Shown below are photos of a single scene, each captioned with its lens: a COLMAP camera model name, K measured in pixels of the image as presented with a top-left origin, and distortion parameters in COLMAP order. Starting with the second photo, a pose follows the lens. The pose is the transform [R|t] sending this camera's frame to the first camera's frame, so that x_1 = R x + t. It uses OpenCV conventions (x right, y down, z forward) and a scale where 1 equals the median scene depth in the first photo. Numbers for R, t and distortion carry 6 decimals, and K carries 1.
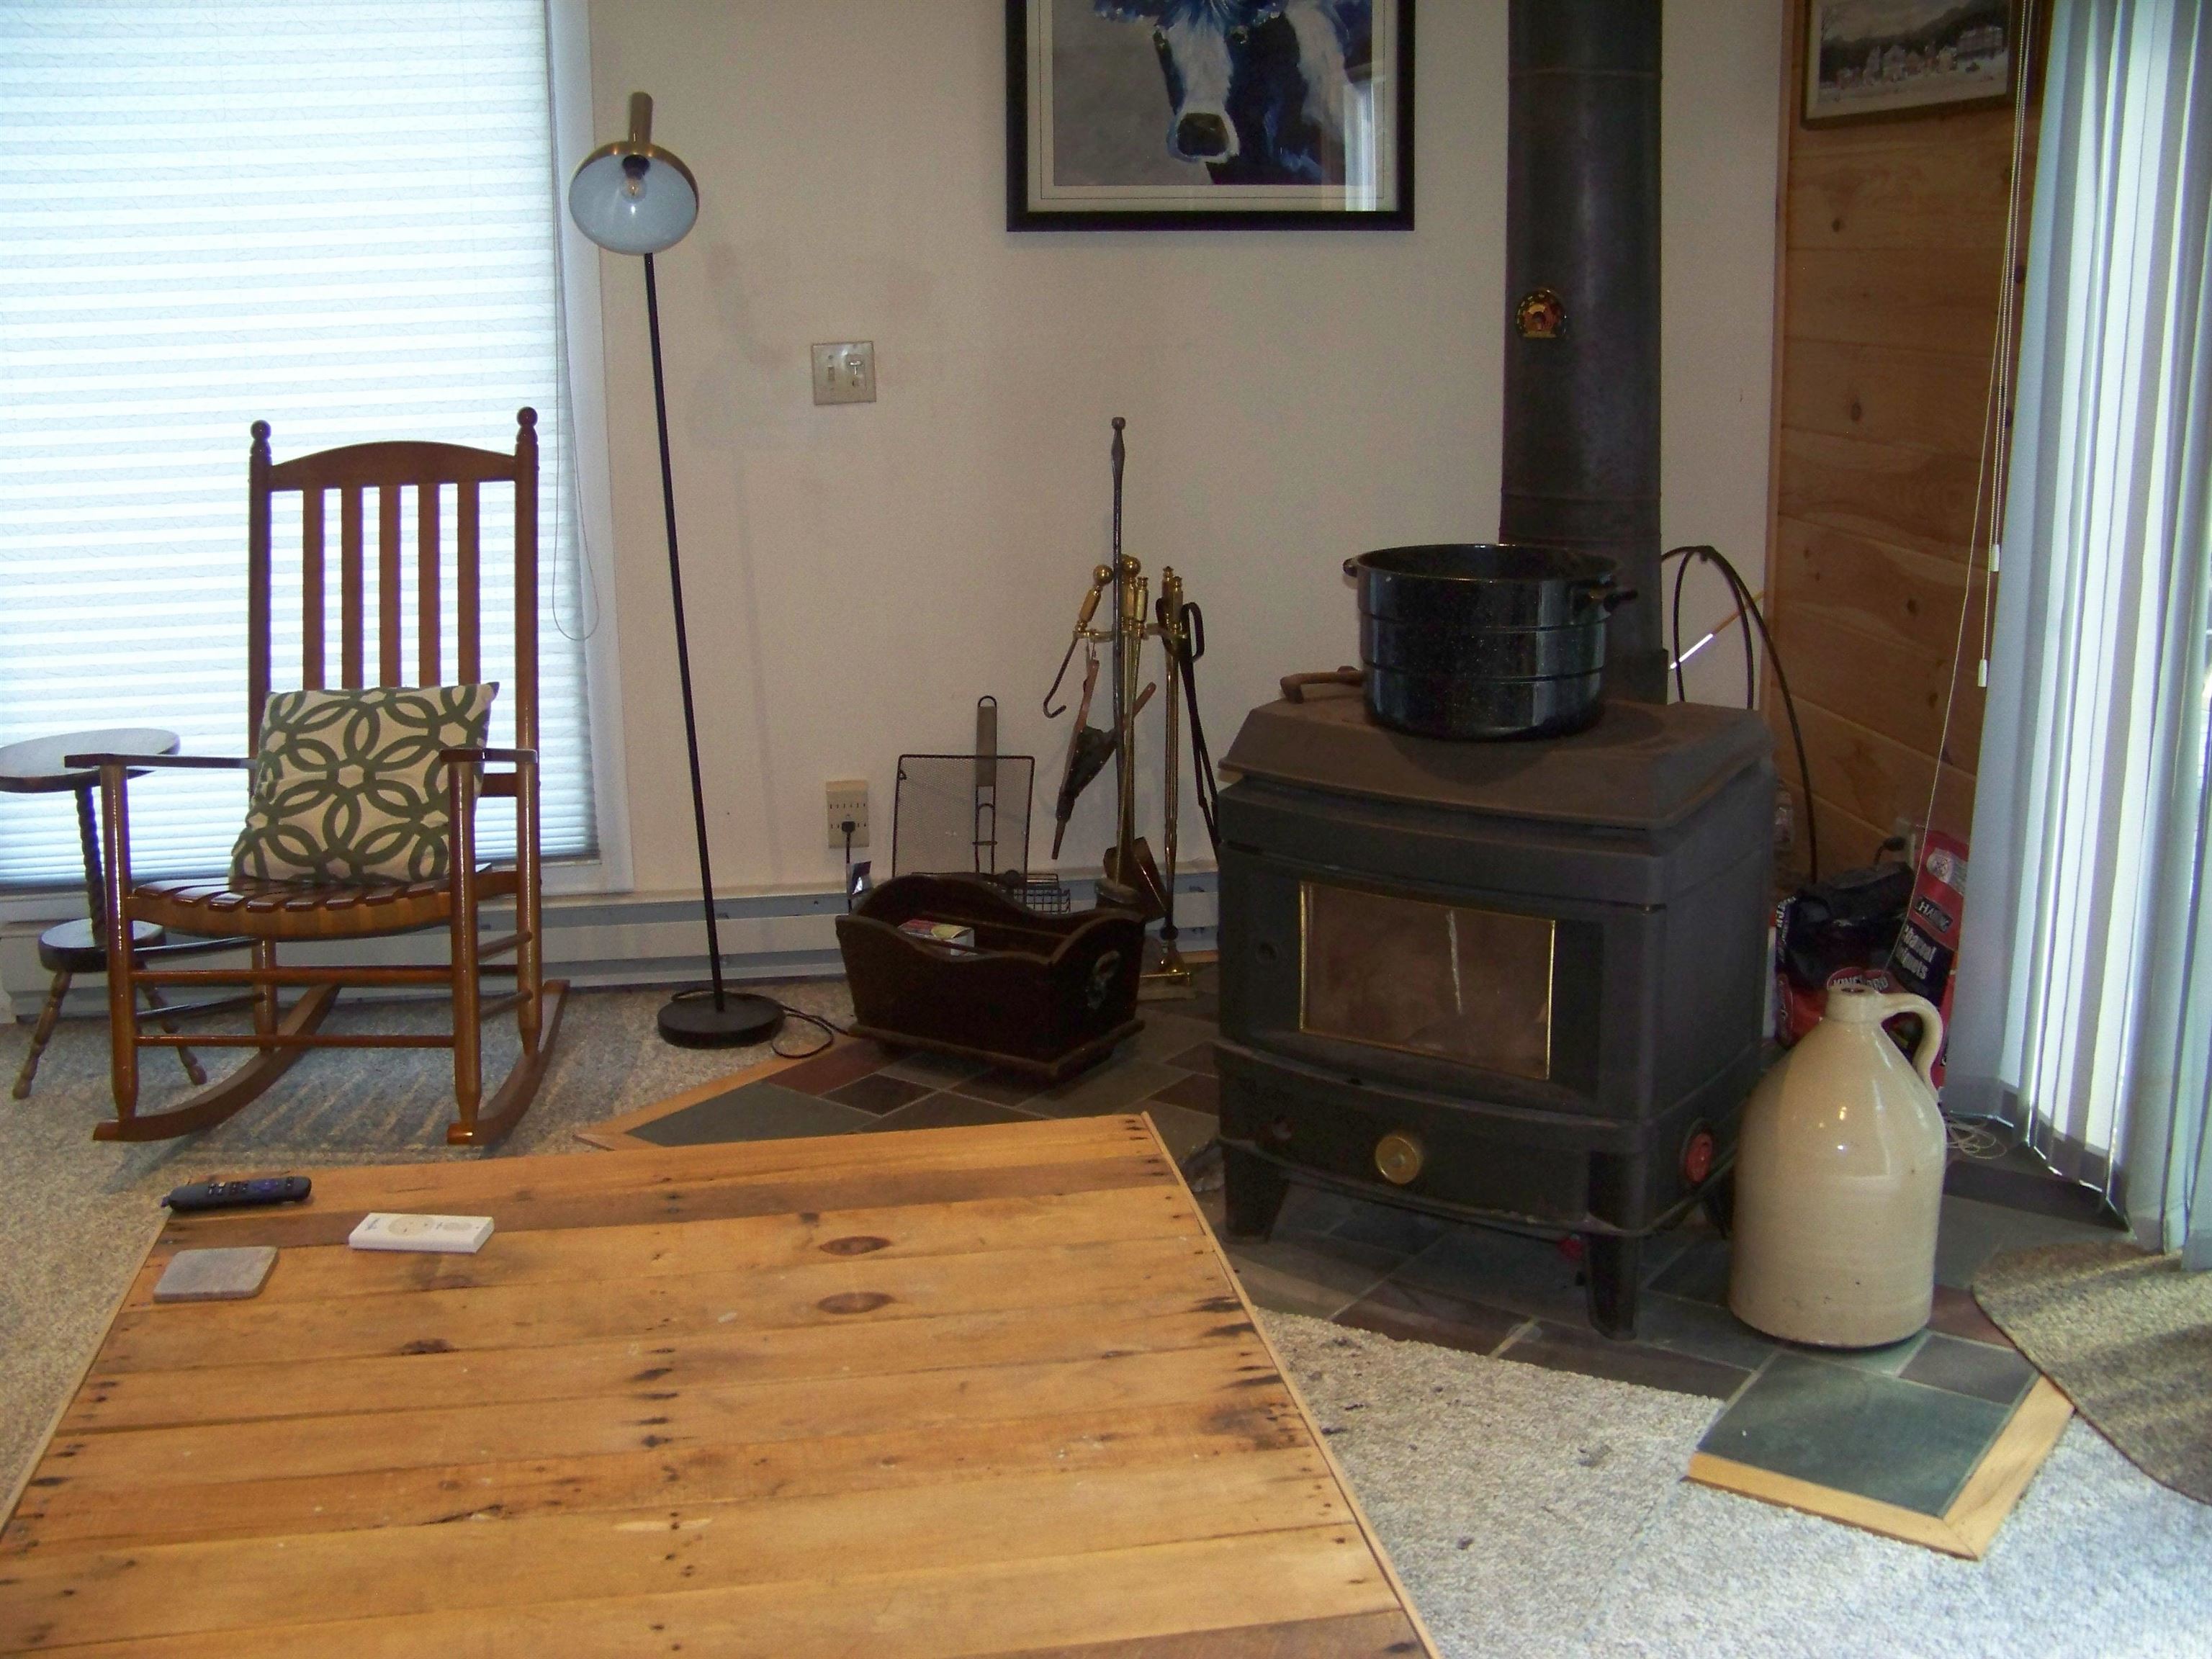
lens RADIAL K [[2349.2, 0, 1115.0], [0, 2349.2, 827.9], [0, 0, 1]] dist [-0.275018, 0.418976]
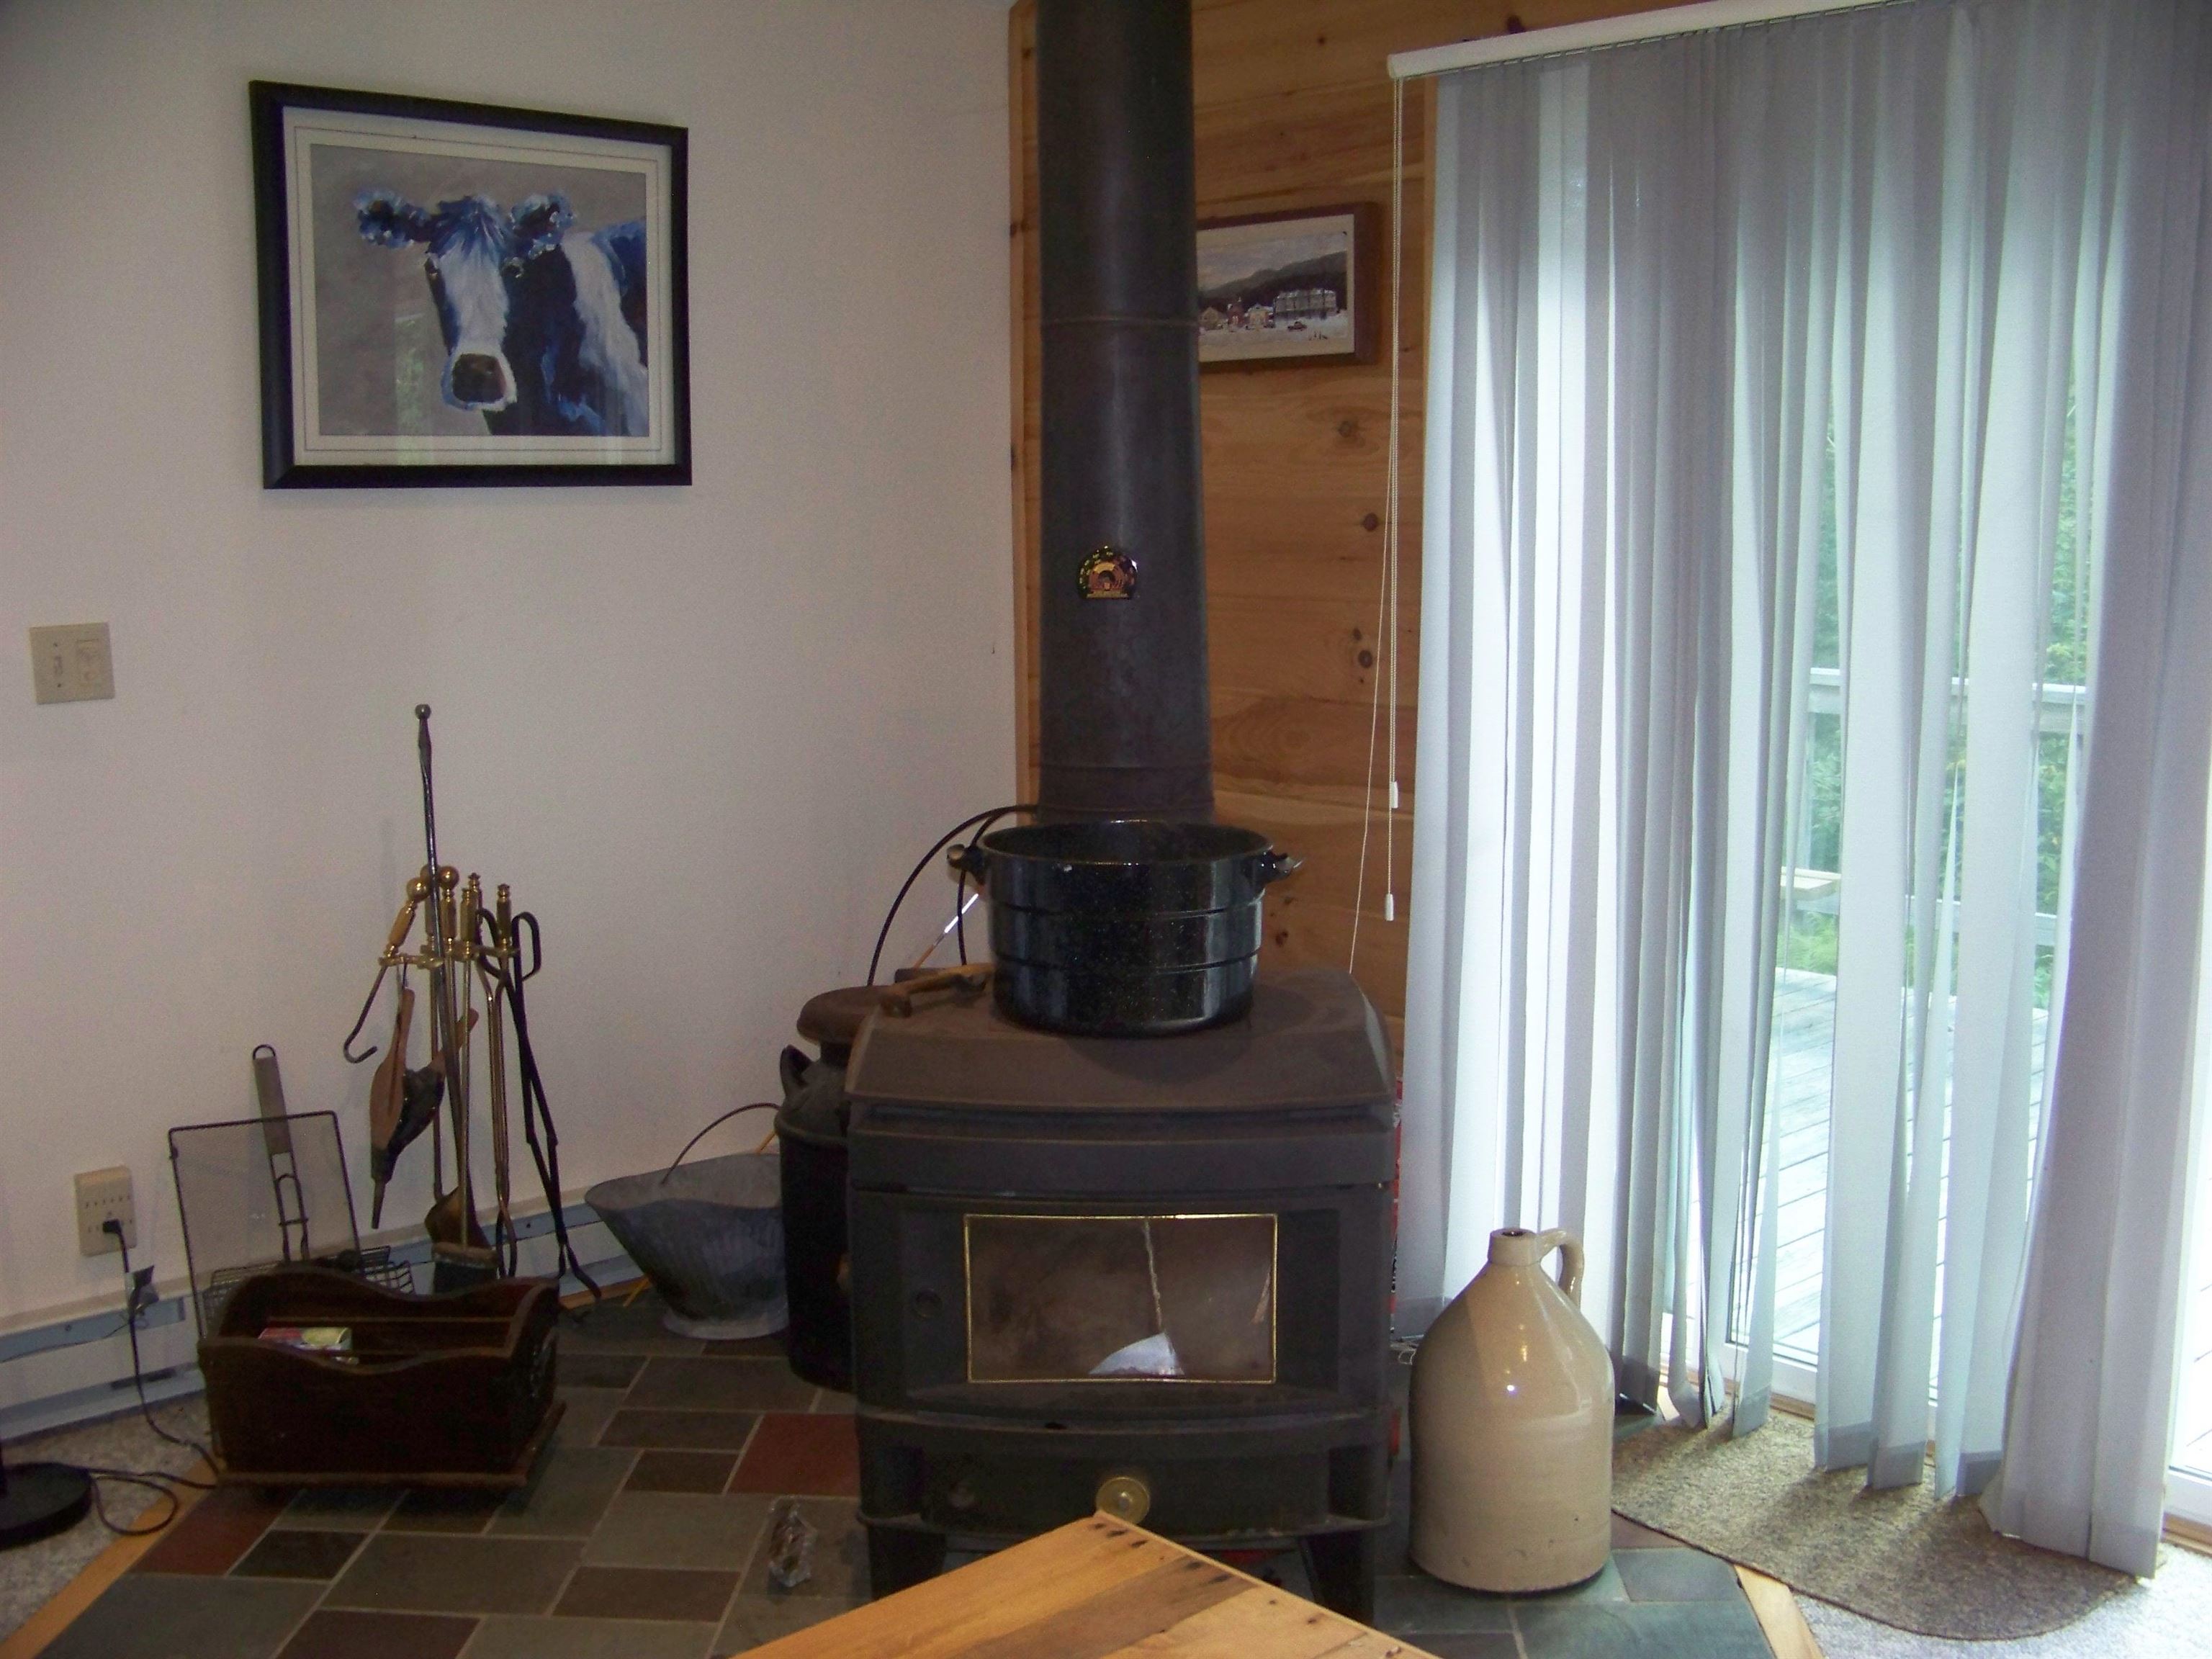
lens RADIAL K [[2349.2, 0, 1115.0], [0, 2349.2, 827.9], [0, 0, 1]] dist [-0.275018, 0.418976]
pose [[0.827055, -0.069311, 0.557832, -0.262933], [0.128490, 0.989406, -0.067567, -0.041238], [-0.547239, 0.127557, 0.827199, 0.165005]]
